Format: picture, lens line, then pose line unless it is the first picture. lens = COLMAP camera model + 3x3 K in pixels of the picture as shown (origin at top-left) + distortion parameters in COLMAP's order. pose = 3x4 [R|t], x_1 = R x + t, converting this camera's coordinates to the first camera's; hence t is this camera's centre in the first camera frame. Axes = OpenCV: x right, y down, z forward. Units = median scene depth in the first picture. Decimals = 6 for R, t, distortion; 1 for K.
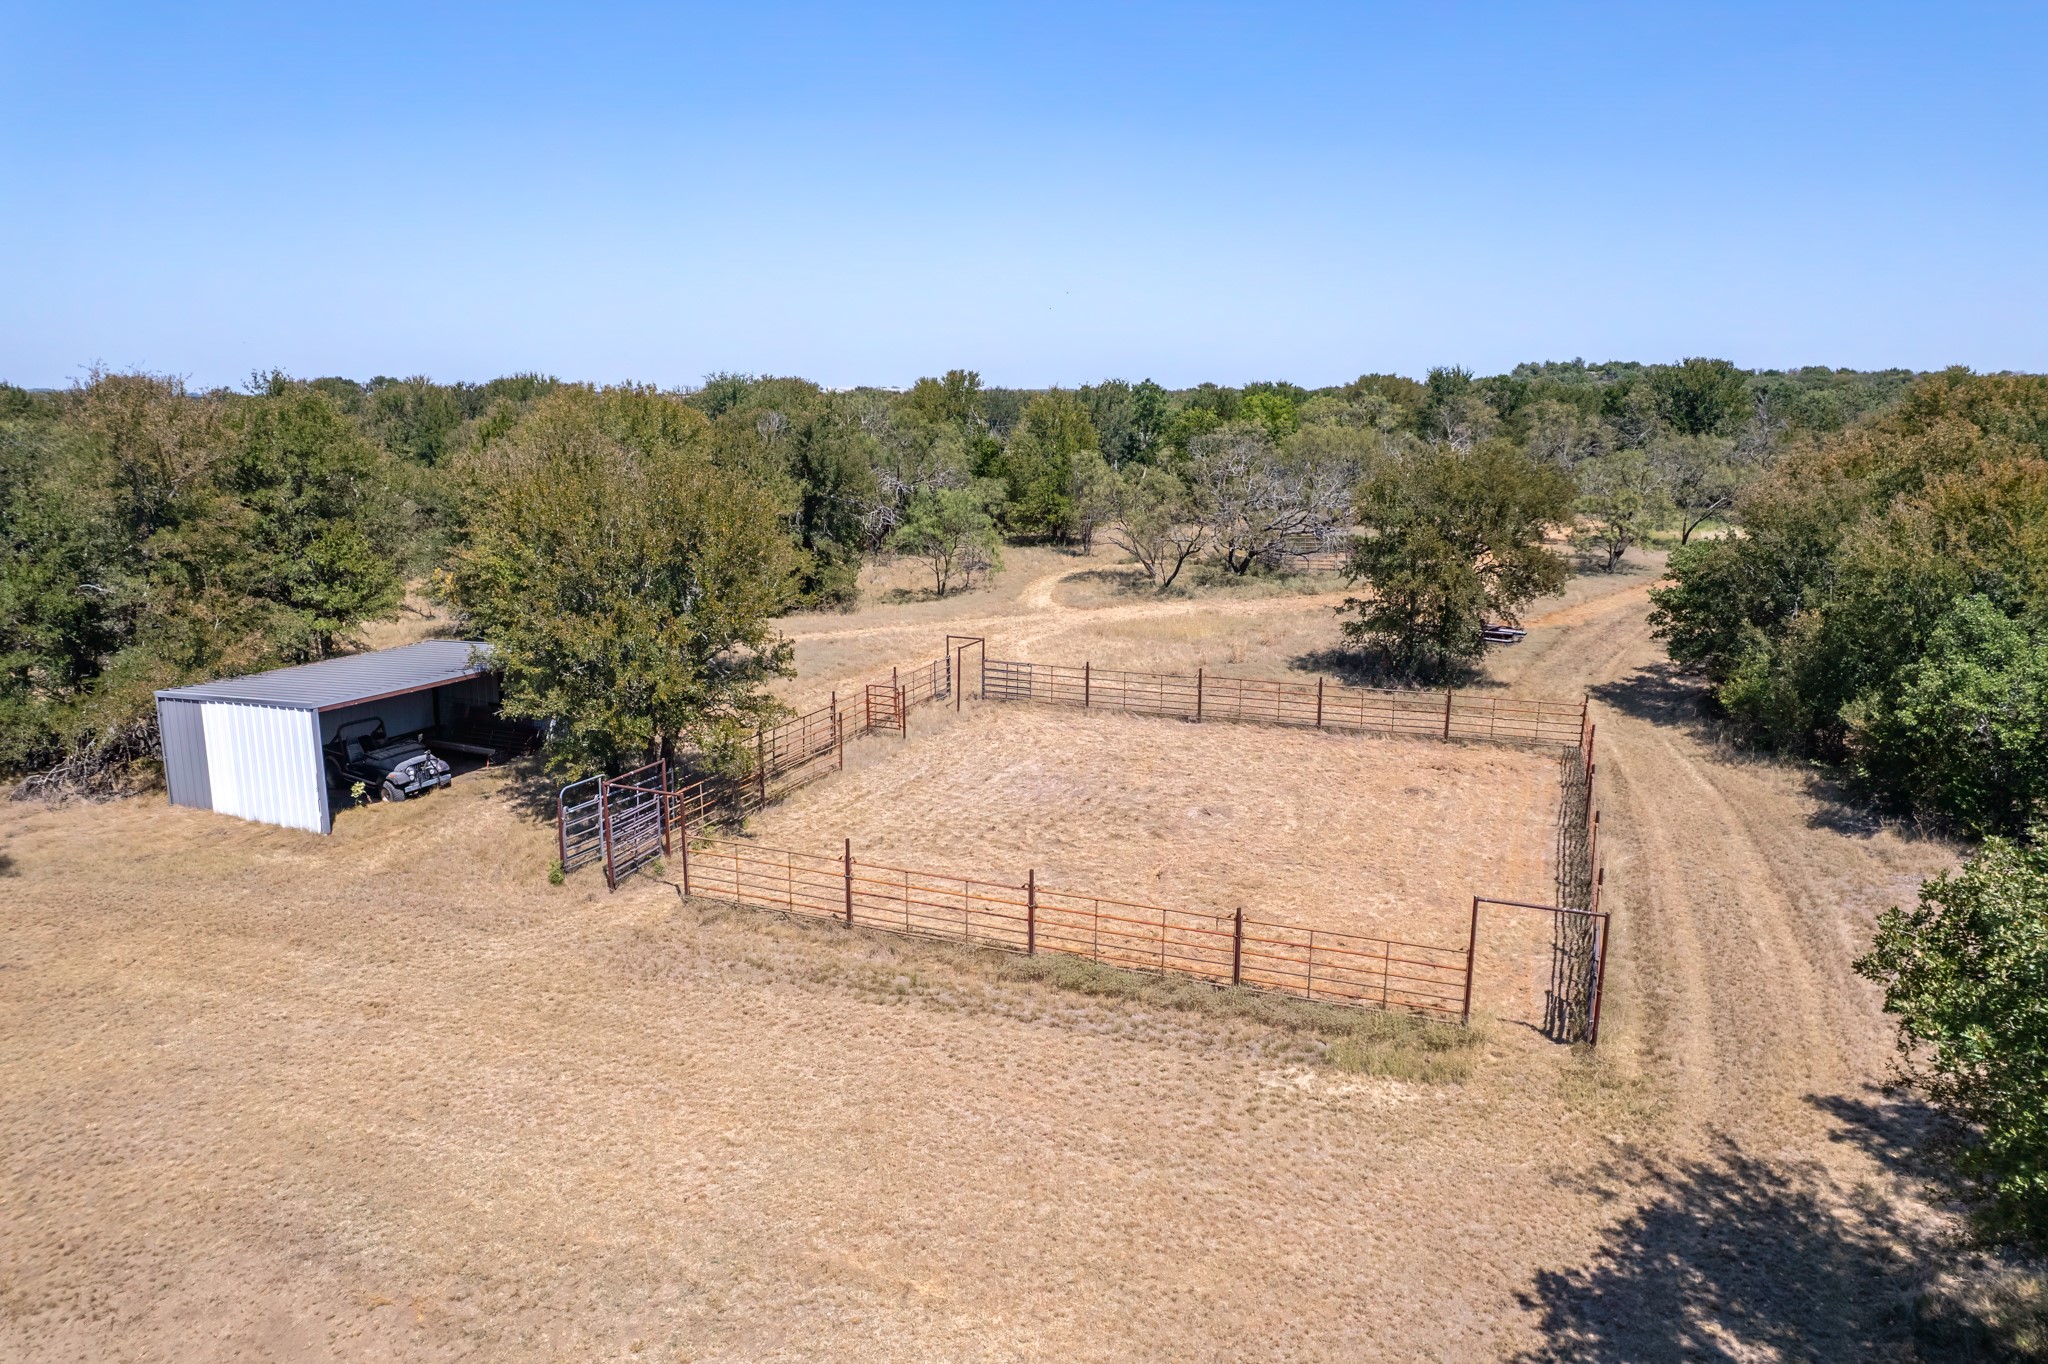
lens RADIAL K [[1330.4, 0, 1023.9], [0, 1330.4, 683.6], [0, 0, 1]] dist [-0.008185, 0.013840]
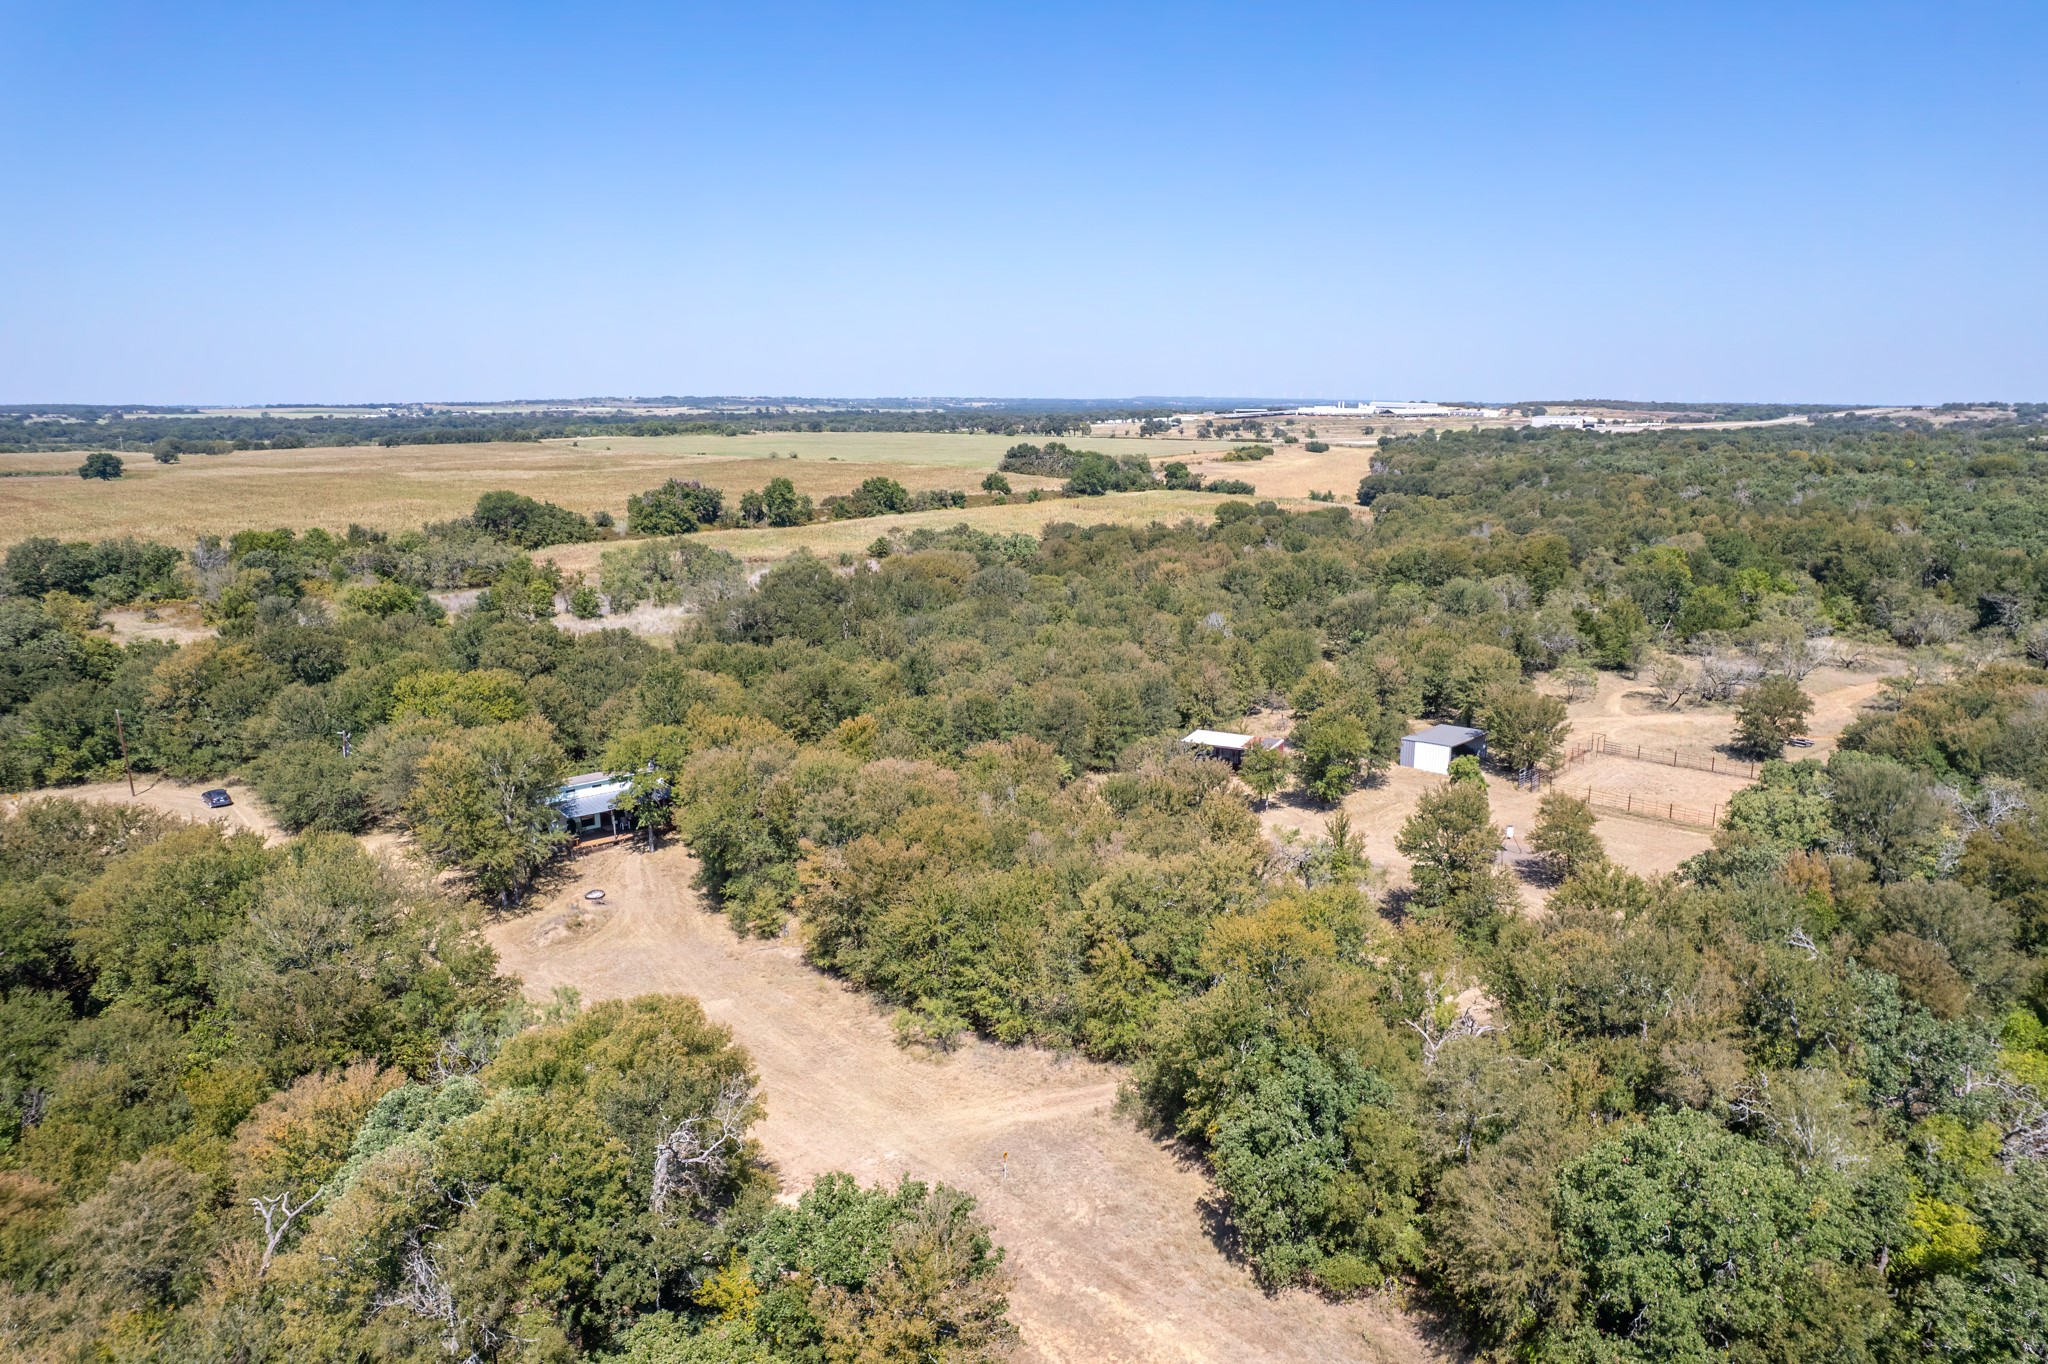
lens RADIAL K [[1330.4, 0, 1021.0], [0, 1330.4, 686.8], [0, 0, 1]] dist [-0.008185, 0.013840]
pose [[0.932272, 0.064627, -0.355940, -0.133921], [-0.061501, 0.997905, 0.020102, -0.080955], [0.356493, 0.003150, 0.934293, -1.618642]]
